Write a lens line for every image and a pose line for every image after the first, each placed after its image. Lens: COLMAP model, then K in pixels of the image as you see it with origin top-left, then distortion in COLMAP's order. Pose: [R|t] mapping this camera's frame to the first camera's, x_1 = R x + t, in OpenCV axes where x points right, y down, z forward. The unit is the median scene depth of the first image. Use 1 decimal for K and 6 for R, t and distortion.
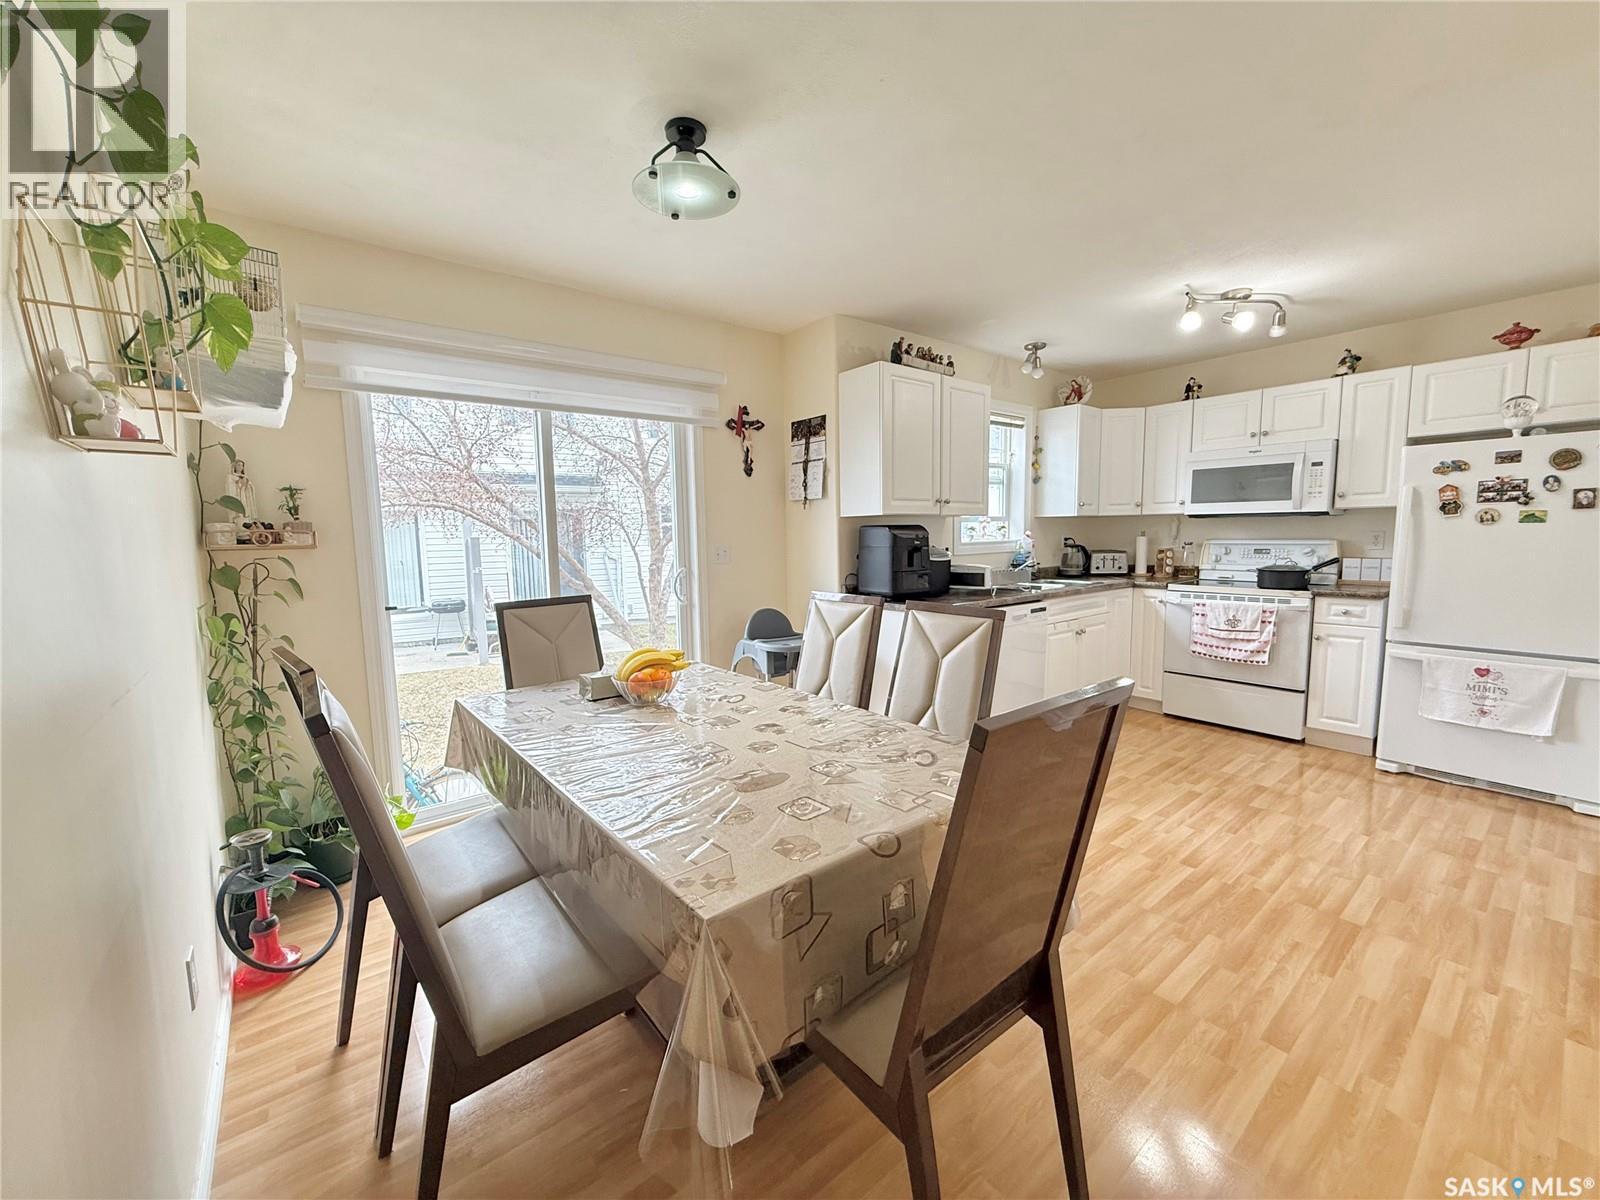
lens RADIAL K [[639.7, 0, 794.6], [0, 639.7, 597.2], [0, 0, 1]] dist [0.003552, -0.000785]
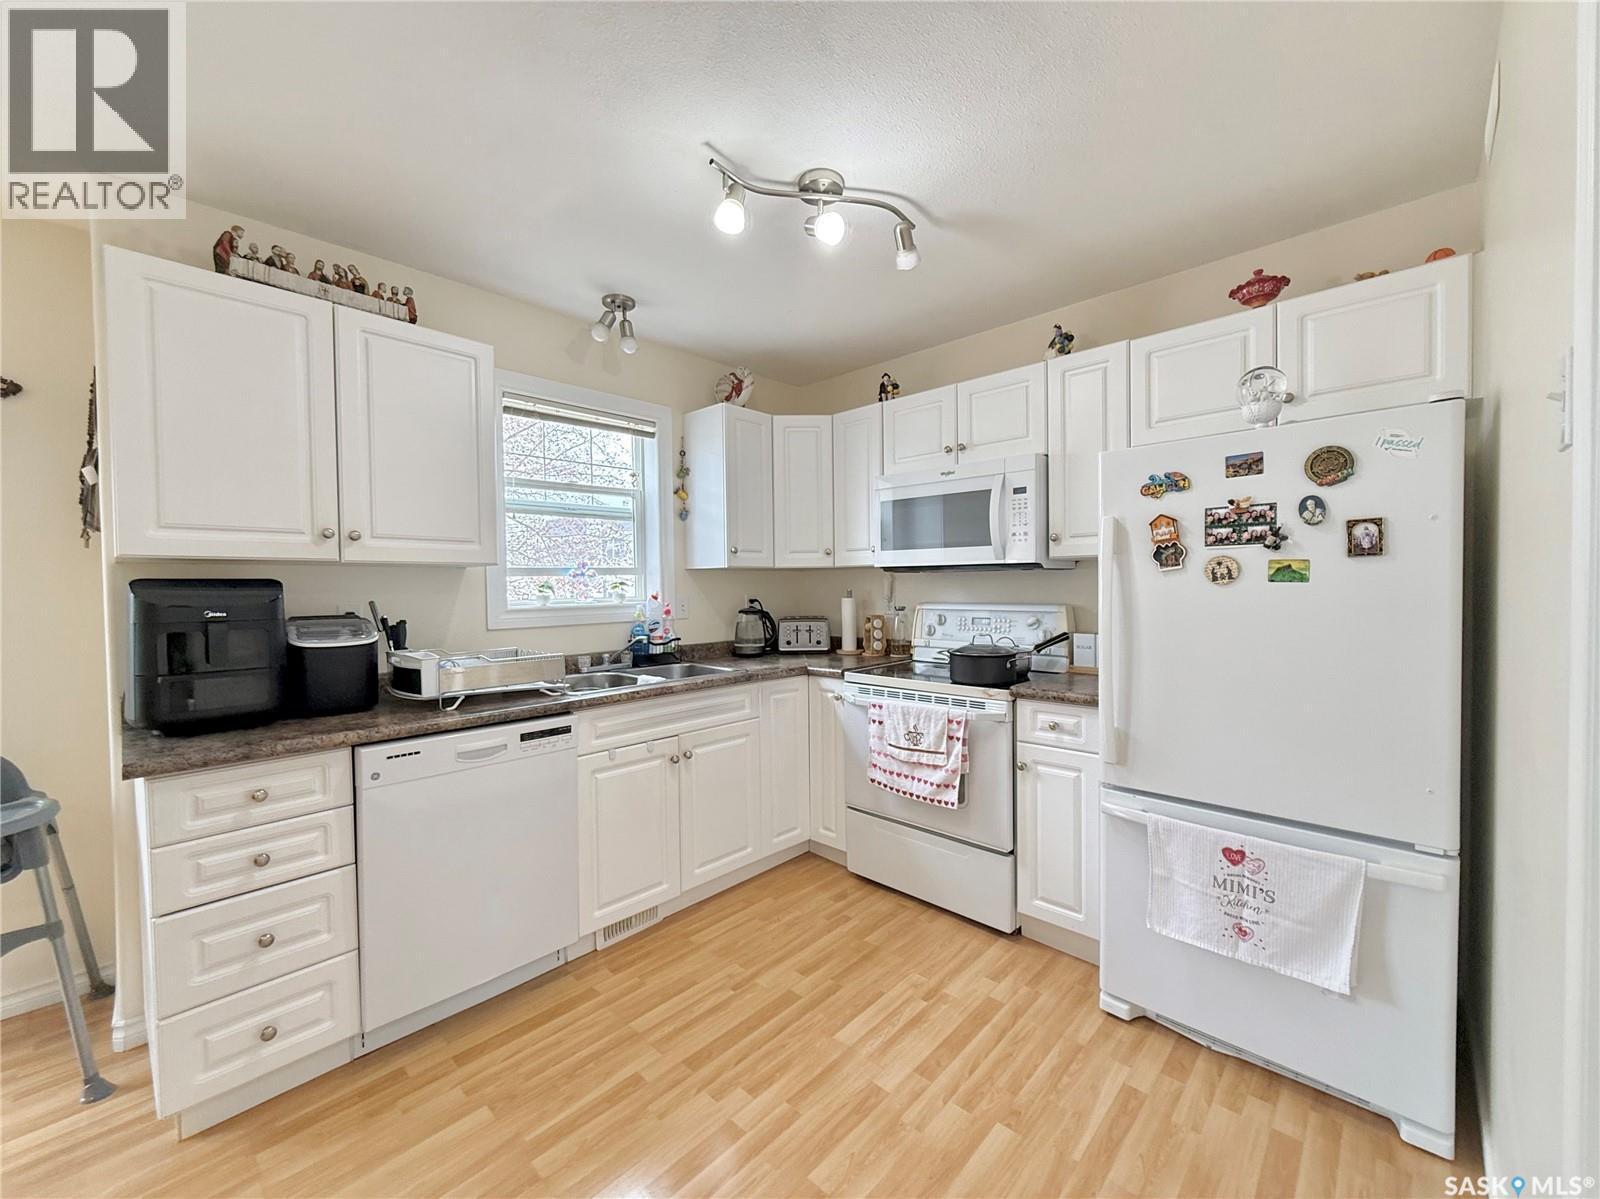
lens RADIAL K [[639.7, 0, 806.3], [0, 639.7, 597.2], [0, 0, 1]] dist [0.003552, -0.000785]
pose [[0.990383, 0.001166, 0.138344, 0.508998], [0.010465, 0.996468, -0.083315, -0.047233], [-0.137953, 0.083961, 0.986874, 0.396261]]
